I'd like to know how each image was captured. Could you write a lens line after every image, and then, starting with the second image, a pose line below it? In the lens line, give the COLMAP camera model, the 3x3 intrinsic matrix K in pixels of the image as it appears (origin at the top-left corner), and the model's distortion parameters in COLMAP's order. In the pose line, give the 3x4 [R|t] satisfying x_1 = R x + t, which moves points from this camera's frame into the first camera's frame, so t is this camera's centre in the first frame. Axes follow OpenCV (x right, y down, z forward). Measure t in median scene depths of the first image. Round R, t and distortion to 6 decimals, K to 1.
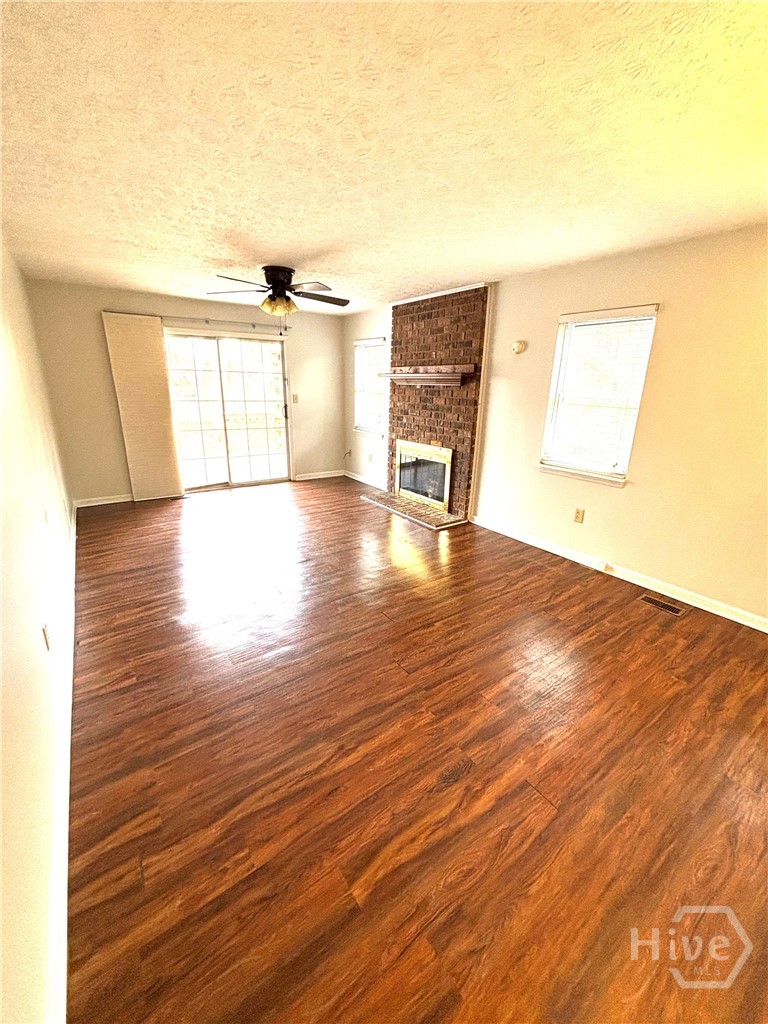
lens RADIAL K [[408.3, 0, 384.0], [0, 408.3, 512.0], [0, 0, 1]] dist [0.023395, 0.000134]
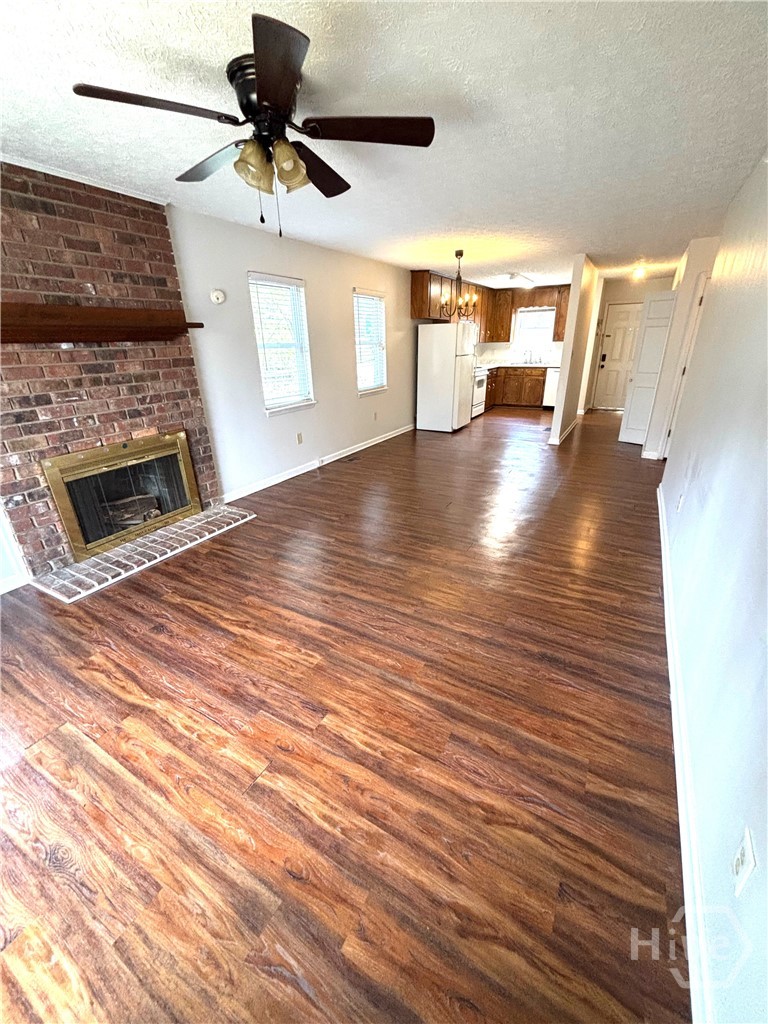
lens RADIAL K [[414.6, 0, 384.8], [0, 414.6, 508.9], [0, 0, 1]] dist [-0.000017, 0.000242]
pose [[-0.411065, -0.354544, 0.839836, -0.714928], [0.283089, 0.826077, 0.487296, -0.320059], [-0.866537, 0.438058, -0.239204, 1.000049]]
